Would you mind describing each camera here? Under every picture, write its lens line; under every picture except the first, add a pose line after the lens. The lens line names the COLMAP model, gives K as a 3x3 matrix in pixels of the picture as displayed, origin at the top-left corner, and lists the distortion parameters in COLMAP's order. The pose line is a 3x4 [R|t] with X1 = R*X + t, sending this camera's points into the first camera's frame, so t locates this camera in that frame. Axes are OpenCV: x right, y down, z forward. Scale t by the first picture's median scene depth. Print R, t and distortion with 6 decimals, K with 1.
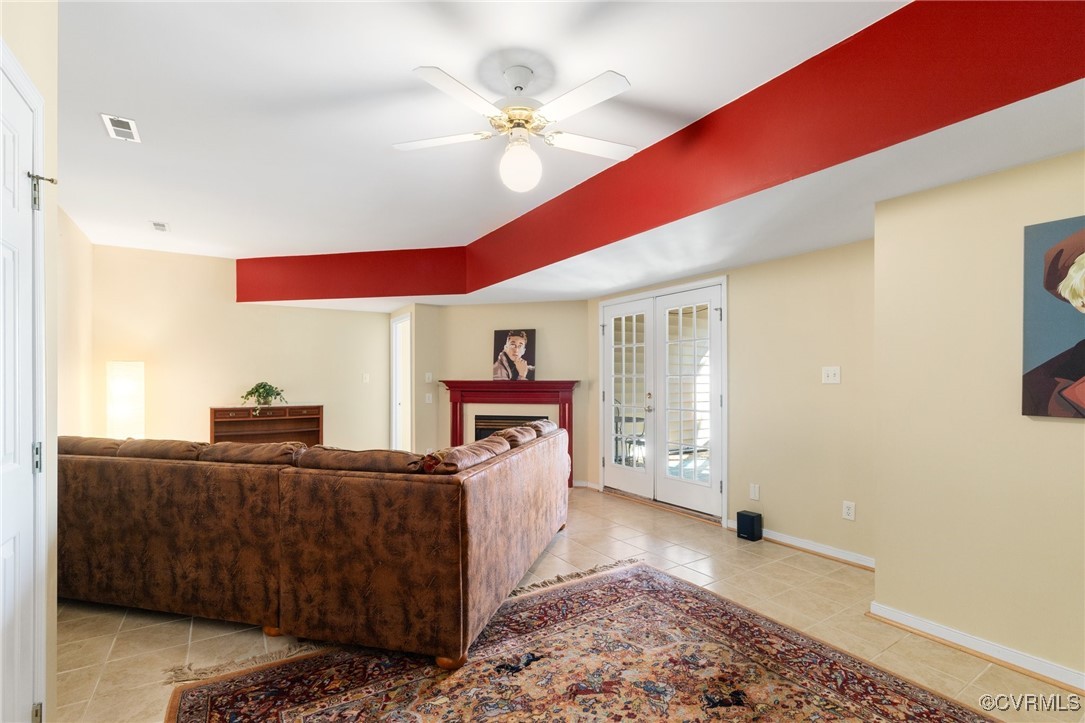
lens RADIAL K [[492.8, 0, 533.2], [0, 492.8, 377.6], [0, 0, 1]] dist [-0.003269, 0.000835]
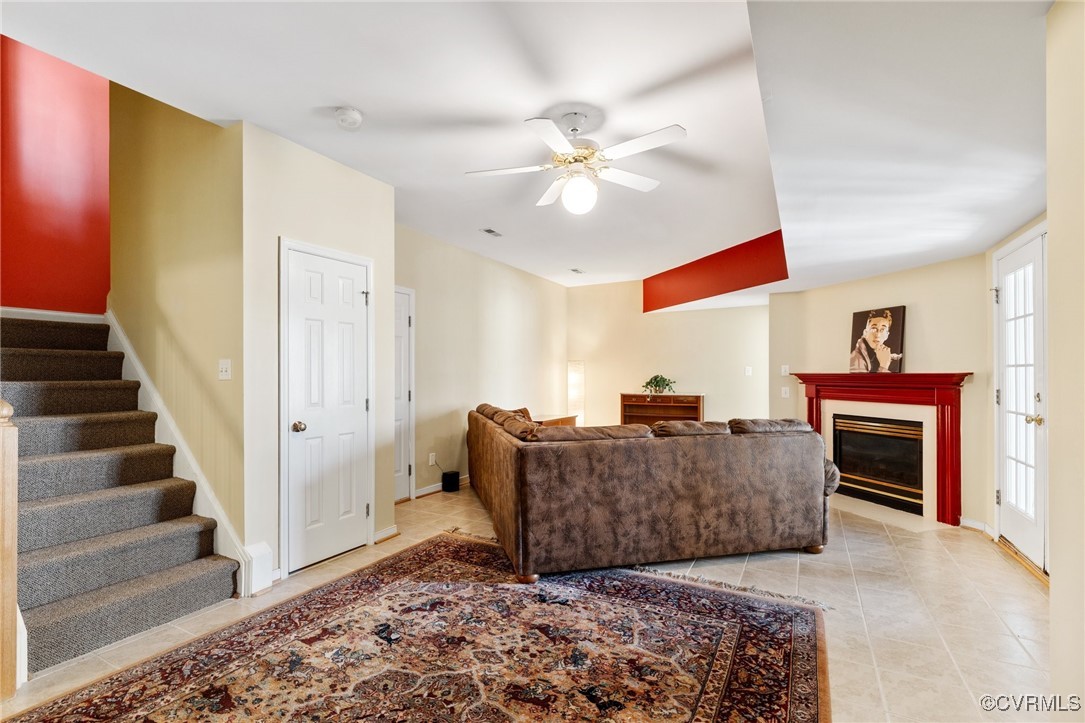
lens RADIAL K [[492.8, 0, 538.3], [0, 492.8, 370.0], [0, 0, 1]] dist [-0.003269, 0.000835]
pose [[0.477976, -0.007818, -0.878338, 0.414229], [0.006932, 0.999963, -0.005128, 0.001100], [0.878345, -0.003638, 0.478013, 0.146749]]
